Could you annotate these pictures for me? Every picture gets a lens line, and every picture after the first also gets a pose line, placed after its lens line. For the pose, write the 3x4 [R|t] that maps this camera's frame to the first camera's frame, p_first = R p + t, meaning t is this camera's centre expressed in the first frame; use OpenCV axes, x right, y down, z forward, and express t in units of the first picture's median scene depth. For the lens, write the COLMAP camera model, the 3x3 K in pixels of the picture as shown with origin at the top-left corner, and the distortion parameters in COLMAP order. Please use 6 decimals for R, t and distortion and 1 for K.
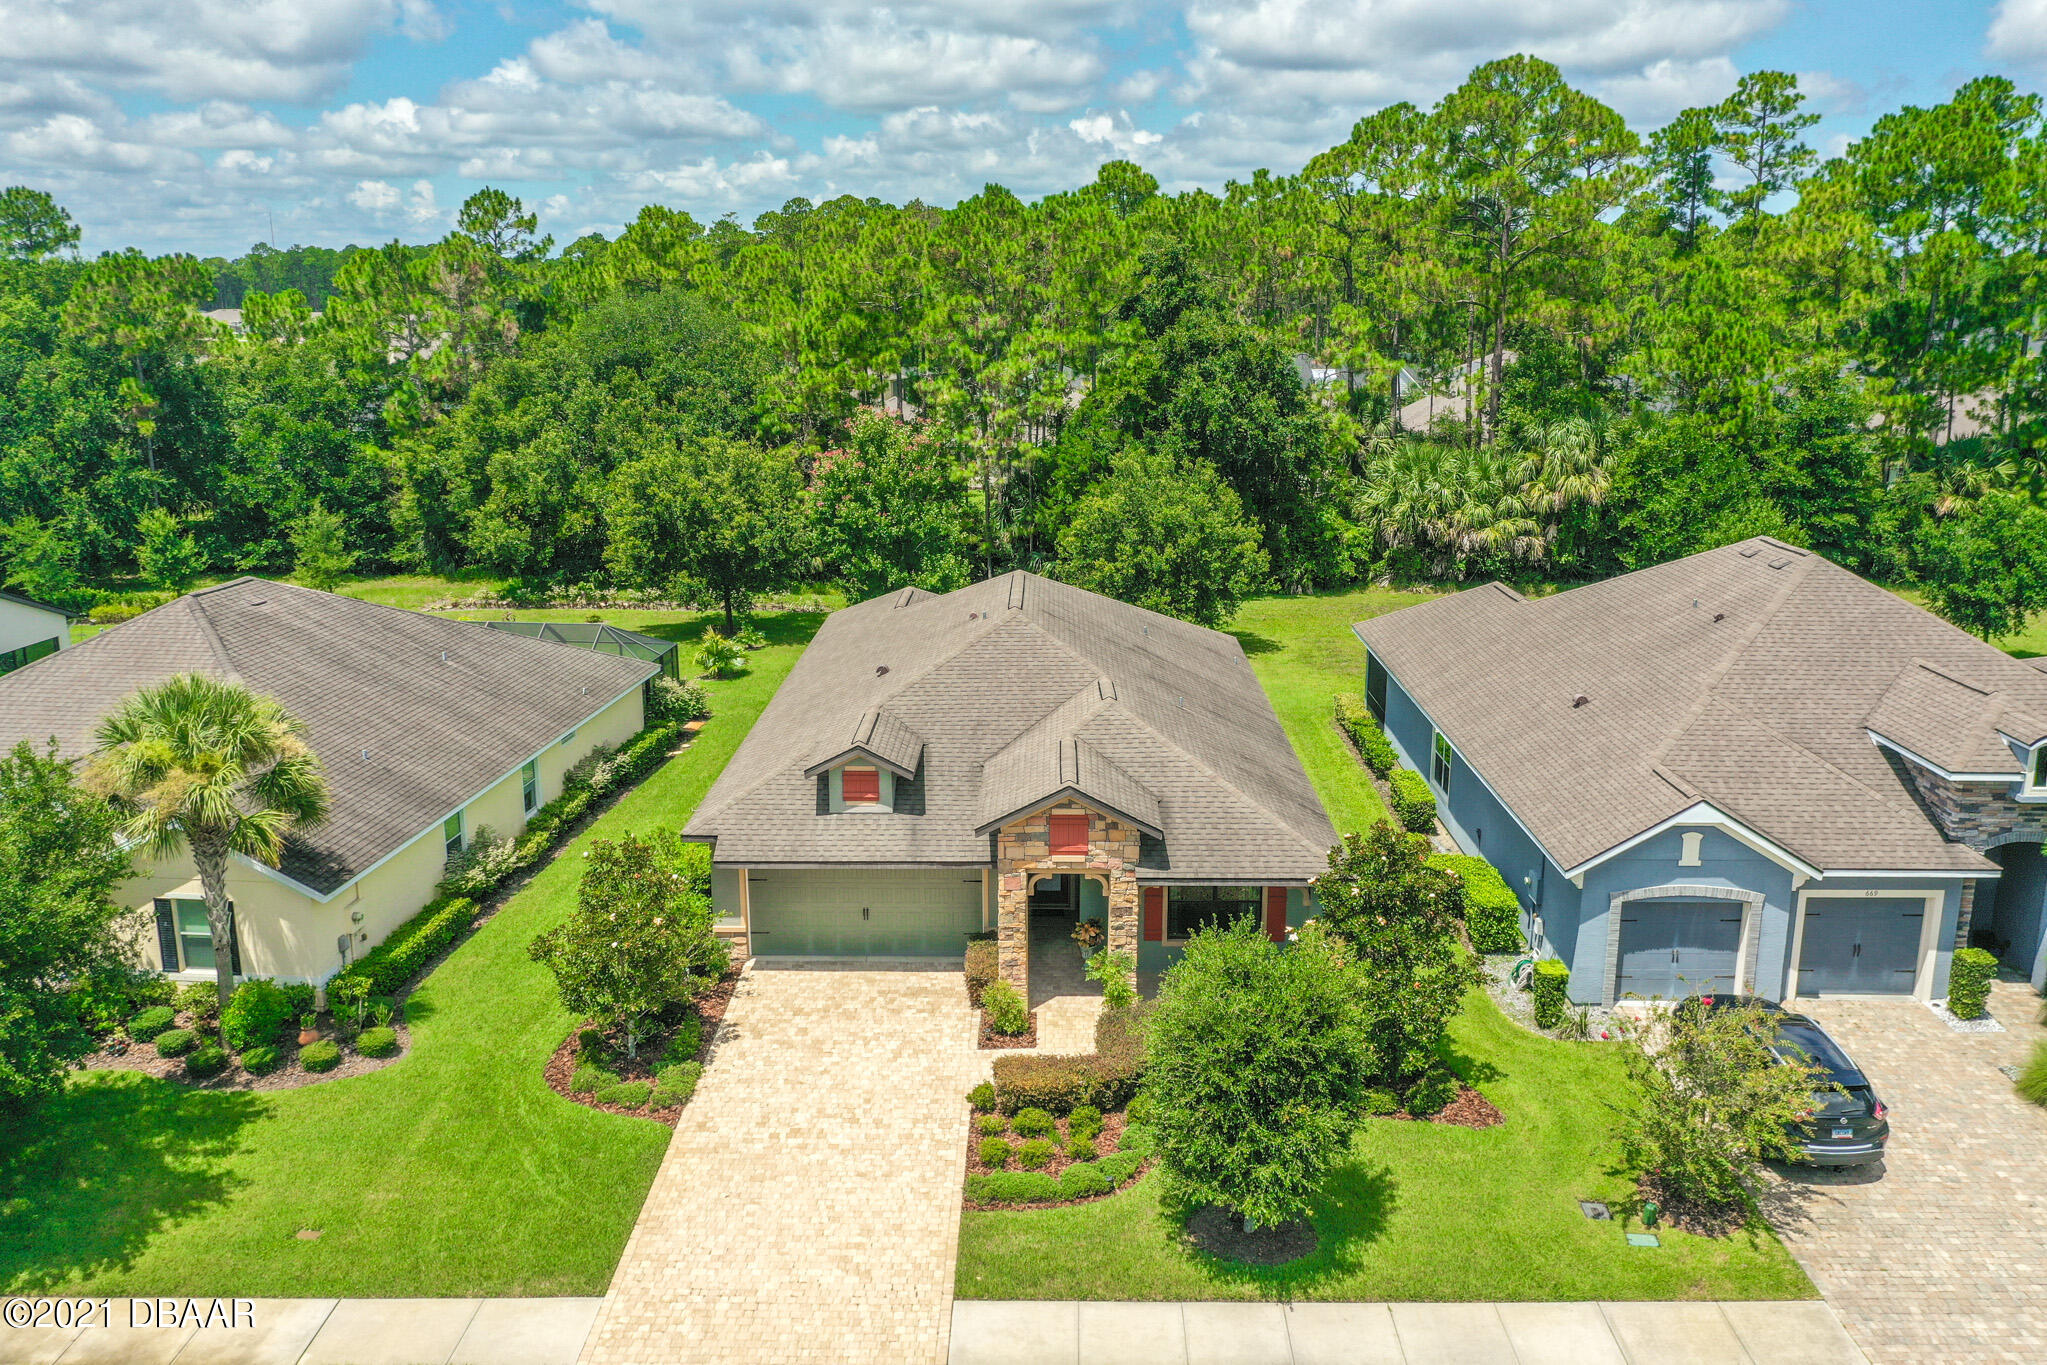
lens RADIAL K [[1615.2, 0, 1023.5], [0, 1615.2, 682.5], [0, 0, 1]] dist [-0.001152, 0.001511]
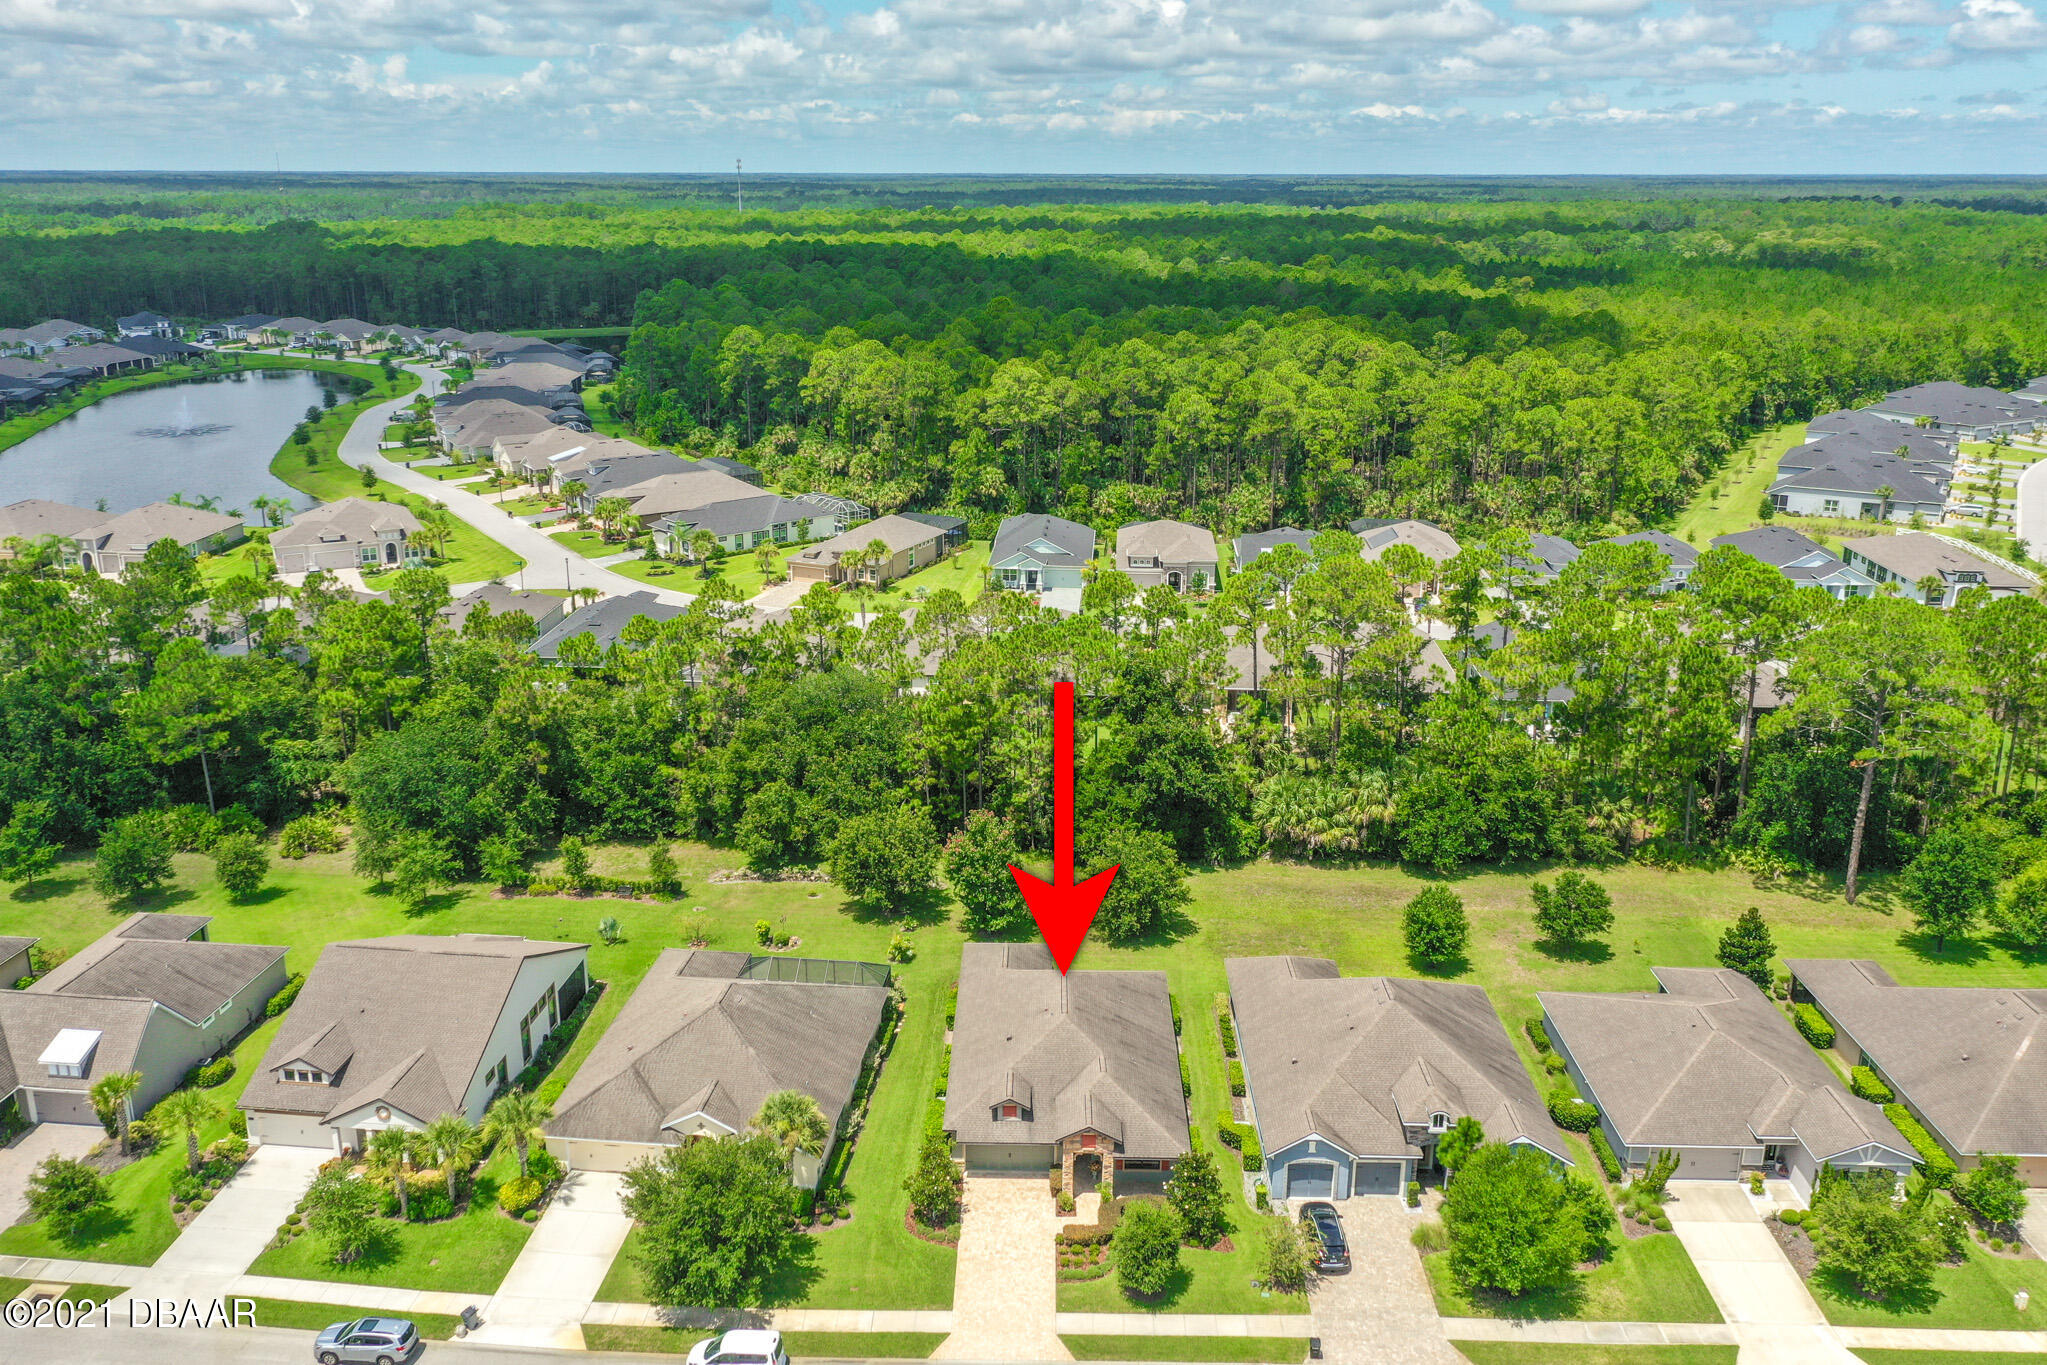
lens RADIAL K [[1666.8, 0, 995.7], [0, 1666.8, 690.1], [0, 0, 1]] dist [-0.001172, -0.002048]
pose [[0.999917, 0.002600, -0.012583, -0.096933], [-0.001716, 0.997560, 0.069791, -0.872185], [0.012734, -0.069763, 0.997482, -1.795538]]
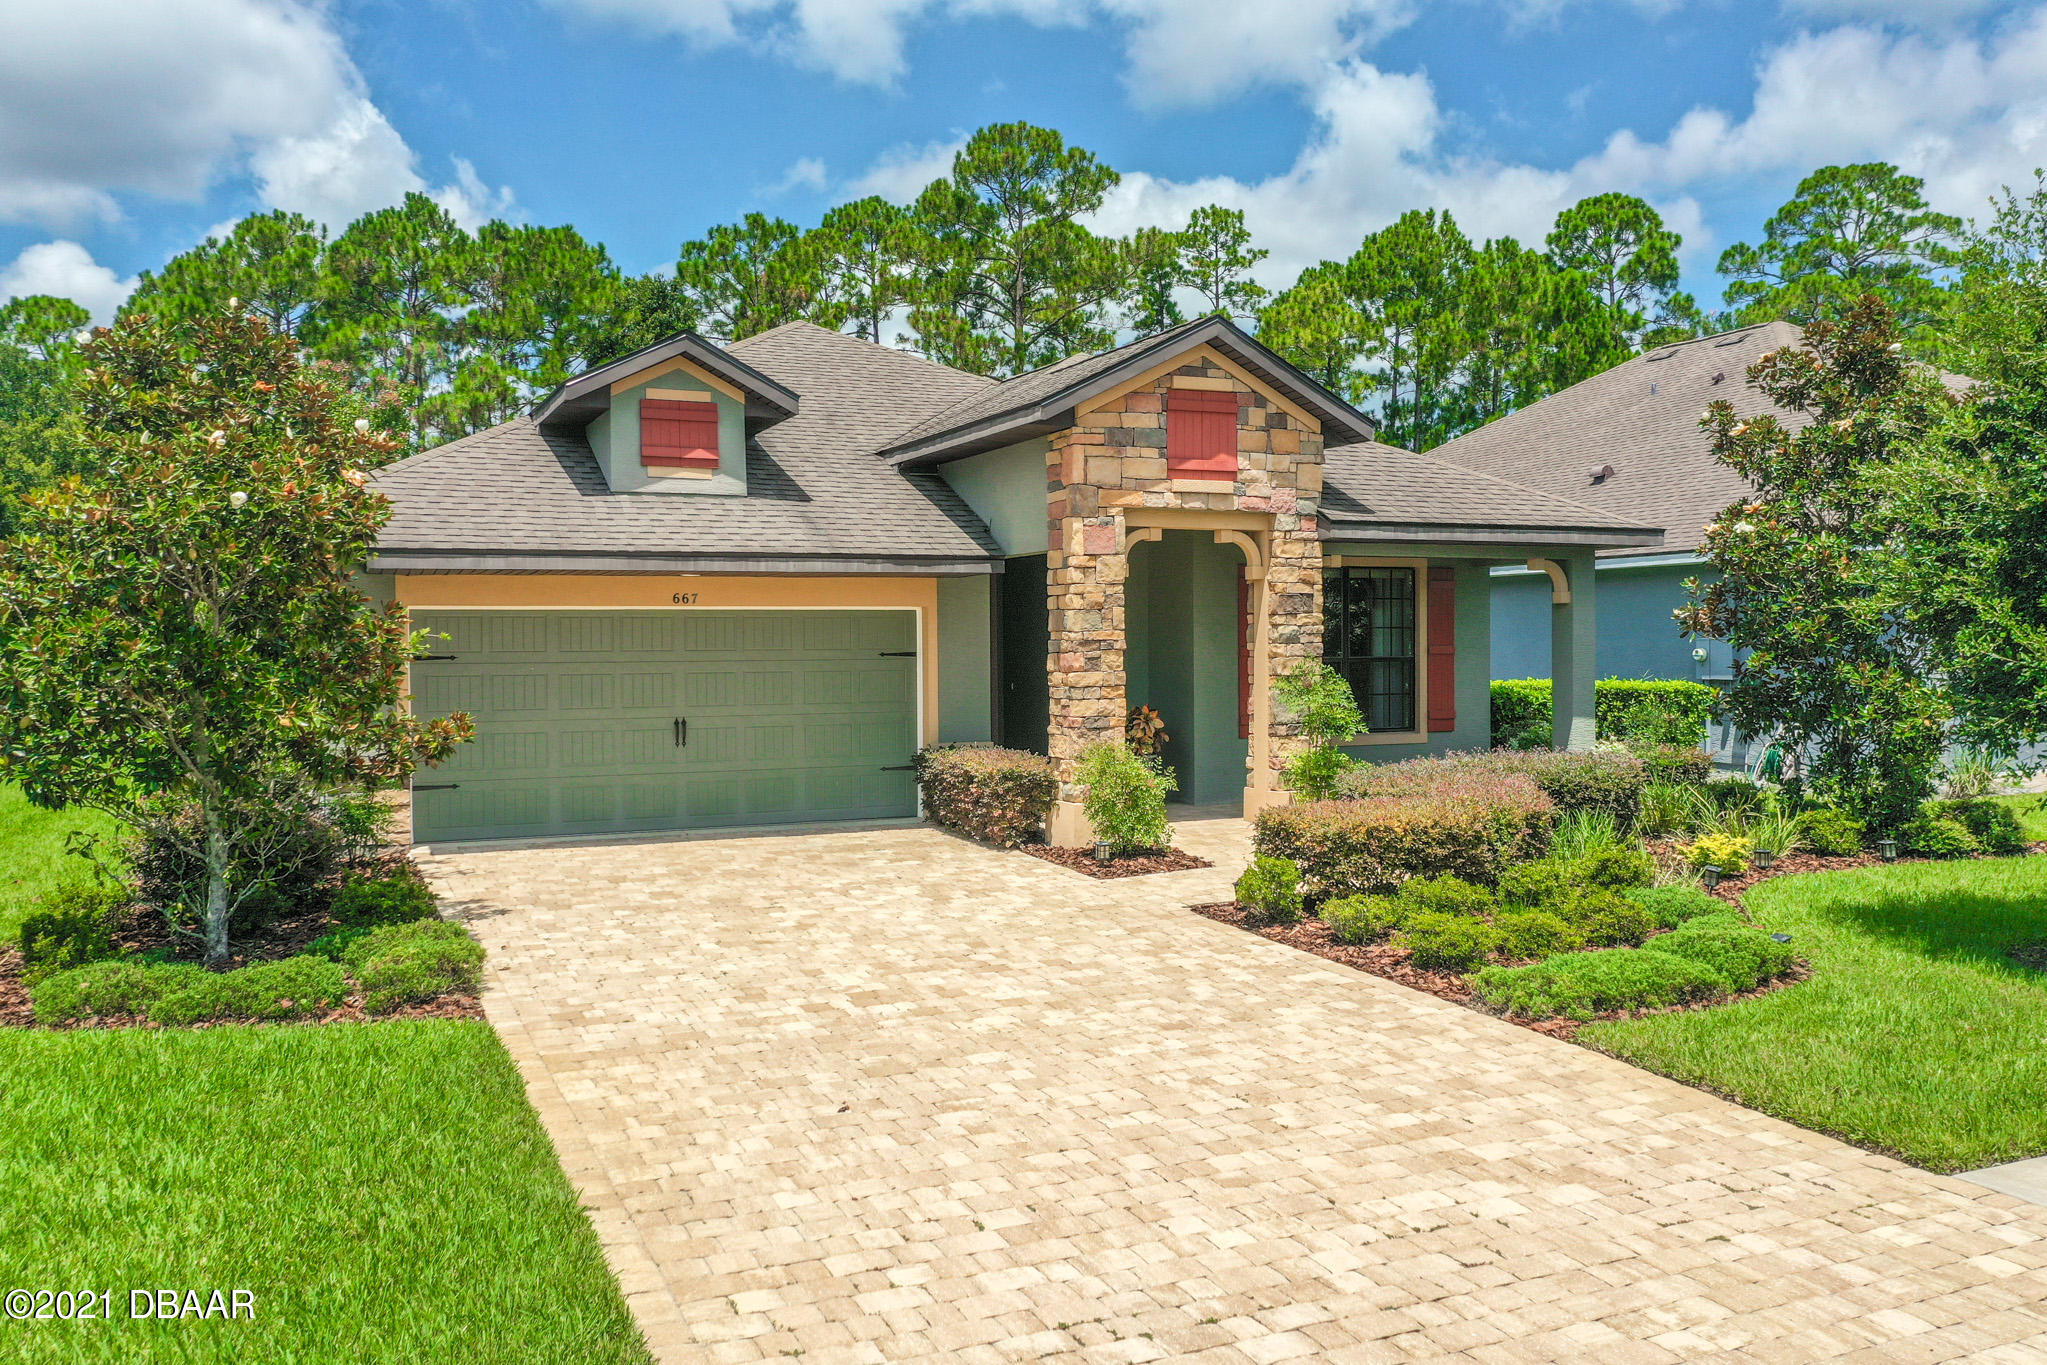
lens RADIAL K [[1615.2, 0, 1023.5], [0, 1615.2, 682.5], [0, 0, 1]] dist [-0.001152, 0.001511]
pose [[0.902502, -0.014031, 0.430457, -0.227462], [0.108298, 0.974748, -0.195287, 0.251941], [-0.416848, 0.222864, 0.881232, 0.599990]]
